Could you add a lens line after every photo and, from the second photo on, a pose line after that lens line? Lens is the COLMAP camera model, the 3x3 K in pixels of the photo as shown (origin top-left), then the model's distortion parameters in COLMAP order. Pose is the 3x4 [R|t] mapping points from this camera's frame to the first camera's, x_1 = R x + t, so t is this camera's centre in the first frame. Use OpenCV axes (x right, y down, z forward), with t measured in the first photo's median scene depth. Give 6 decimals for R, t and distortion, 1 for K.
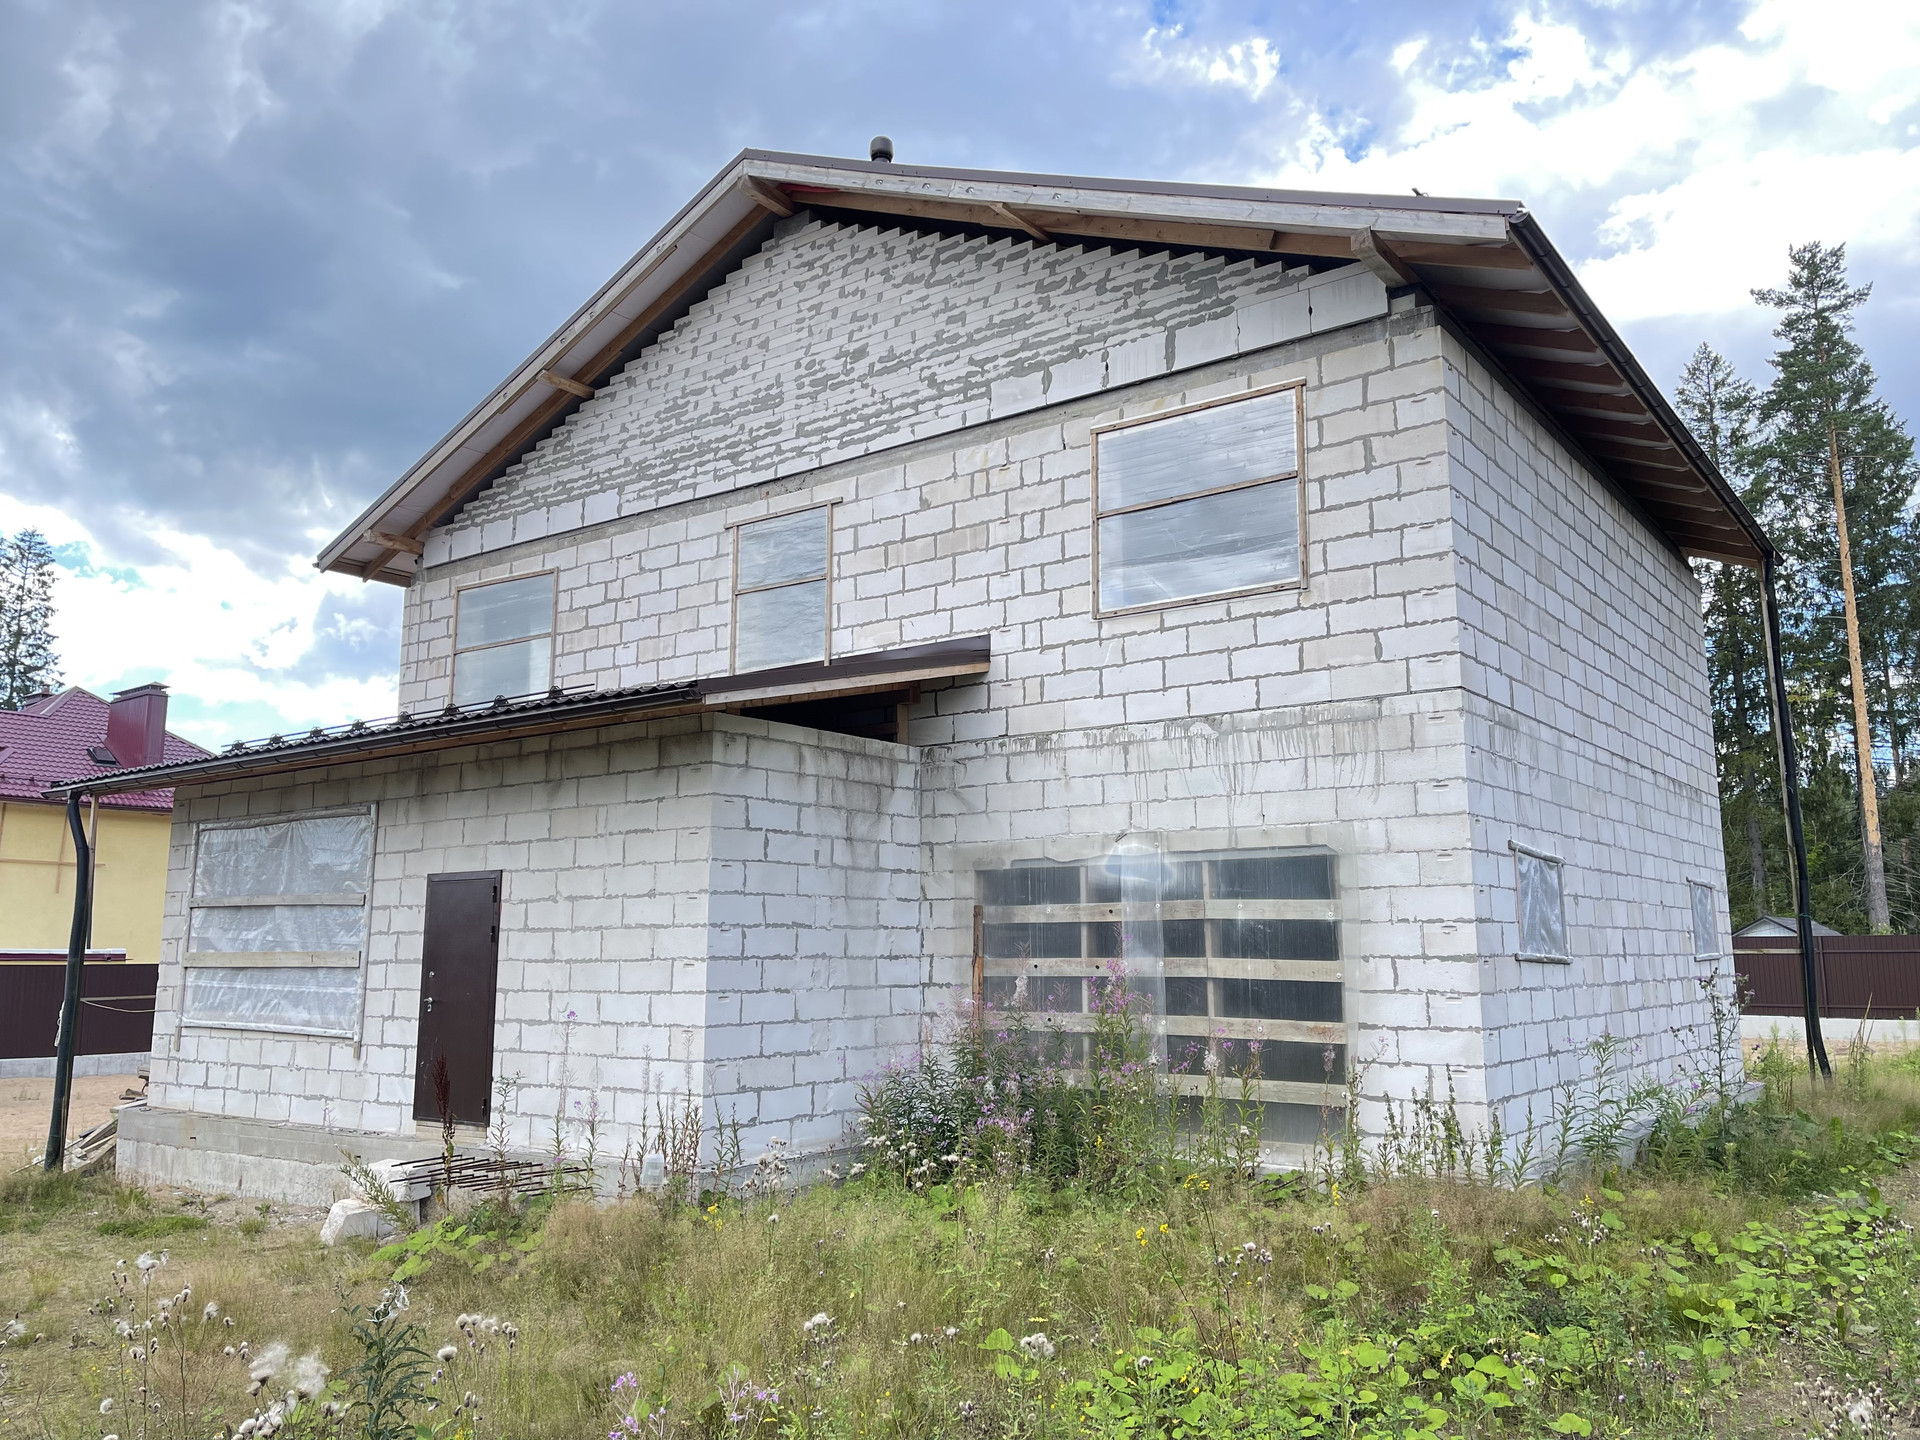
lens RADIAL K [[1452.8, 0, 966.6], [0, 1452.8, 708.9], [0, 0, 1]] dist [0.073288, -0.089331]
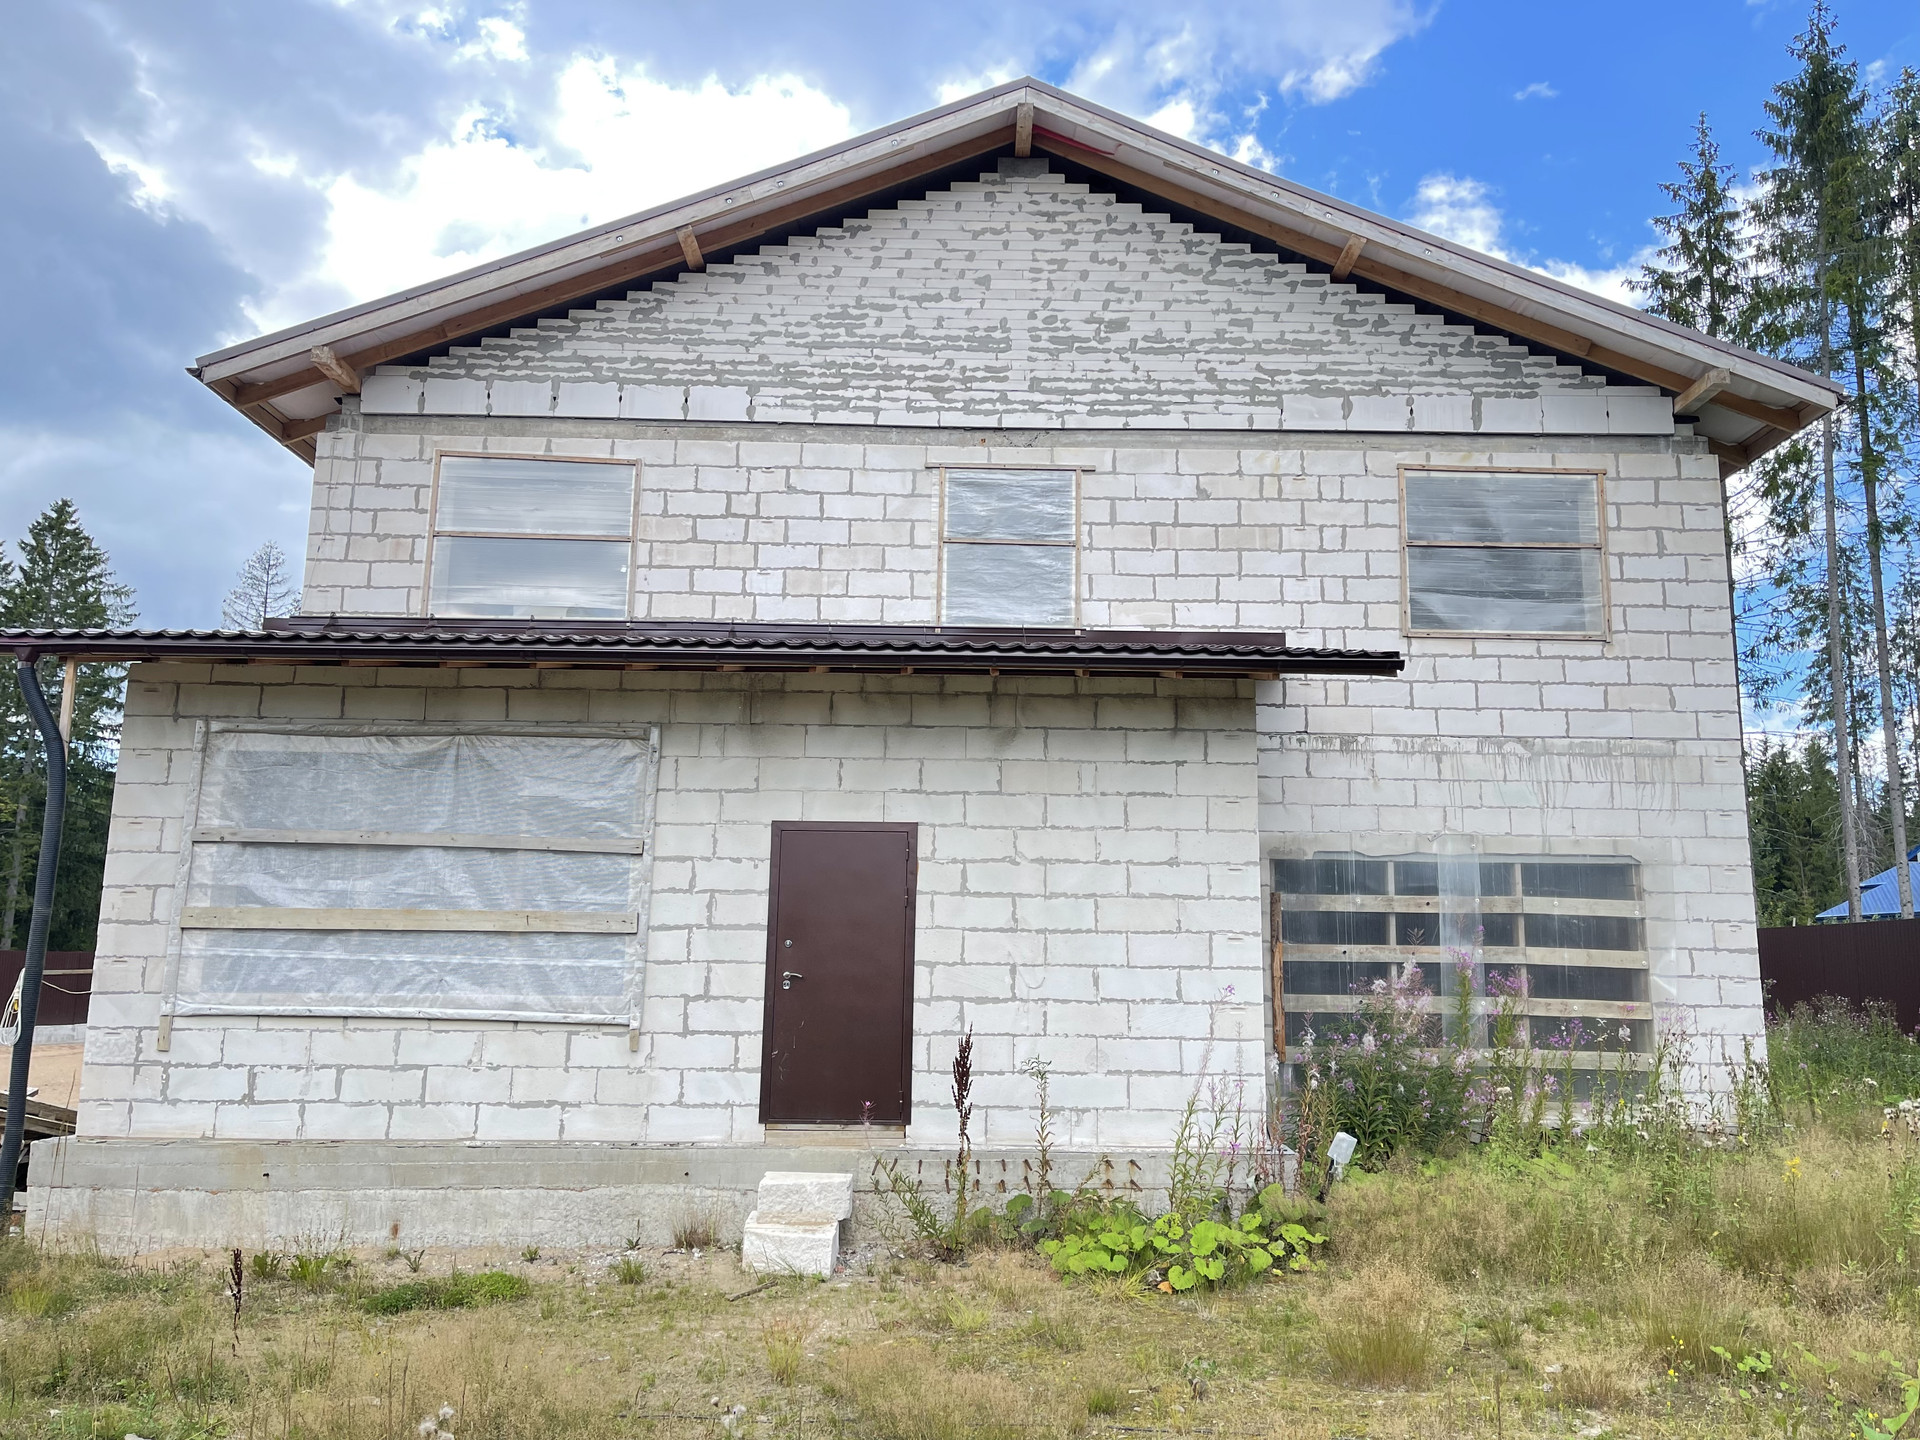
lens RADIAL K [[1452.8, 0, 967.0], [0, 1452.8, 701.0], [0, 0, 1]] dist [0.073288, -0.089331]
pose [[0.801304, 0.122777, 0.585523, -0.770186], [-0.115140, 0.992067, -0.050452, 0.075573], [-0.587072, -0.026990, 0.809084, 0.283600]]
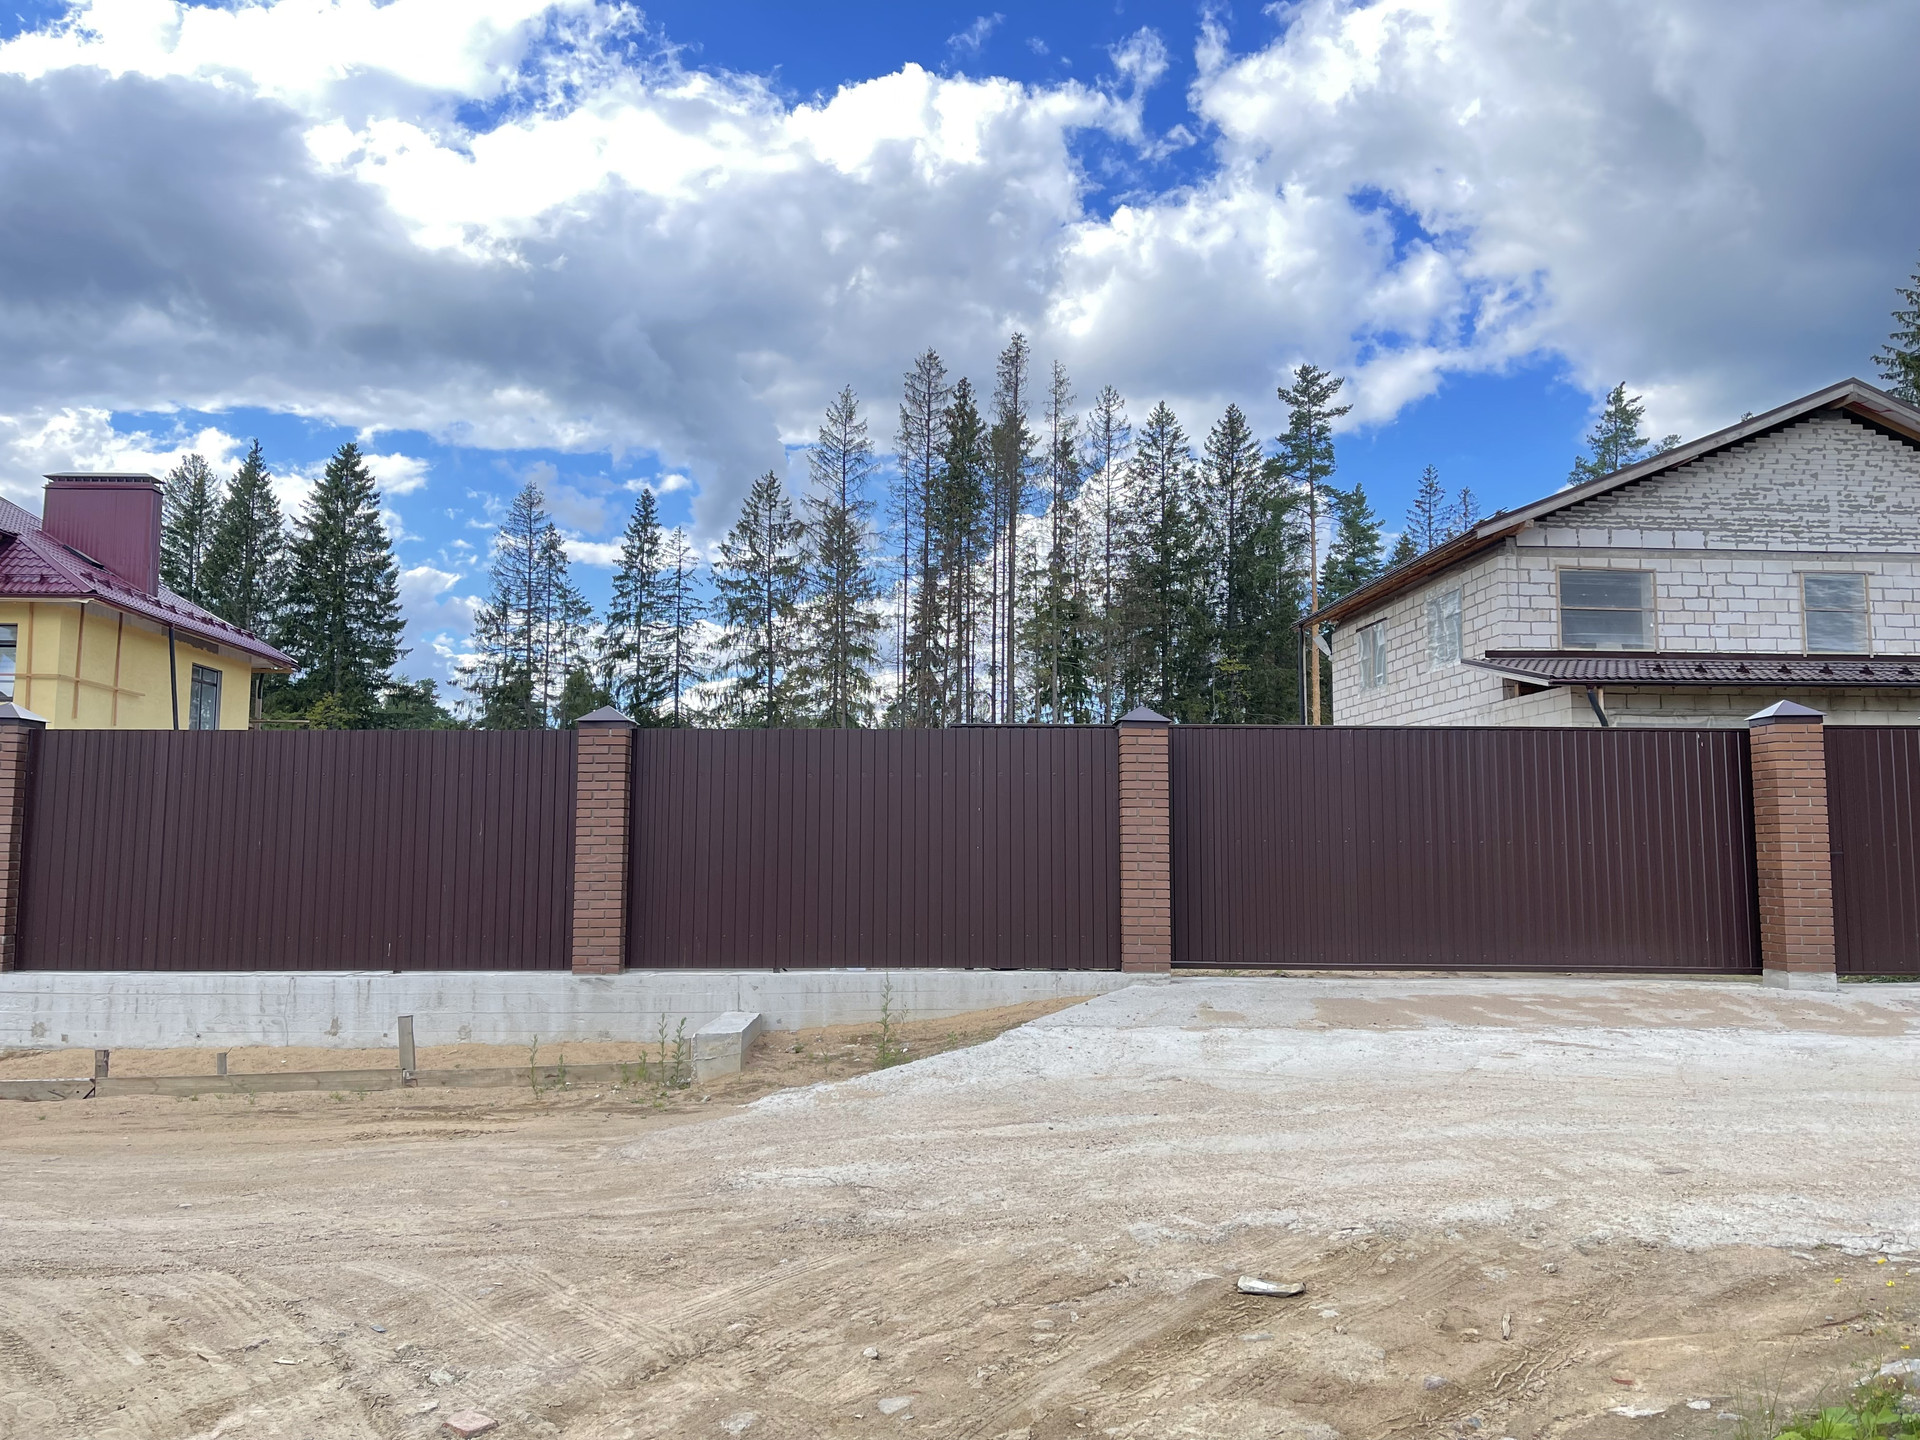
lens RADIAL K [[1452.8, 0, 954.0], [0, 1452.8, 717.9], [0, 0, 1]] dist [0.073288, -0.089331]
pose [[0.759277, 0.068154, 0.647189, -2.509713], [-0.111545, 0.993413, 0.026250, 0.148536], [-0.641137, -0.092122, 0.761878, 0.288648]]
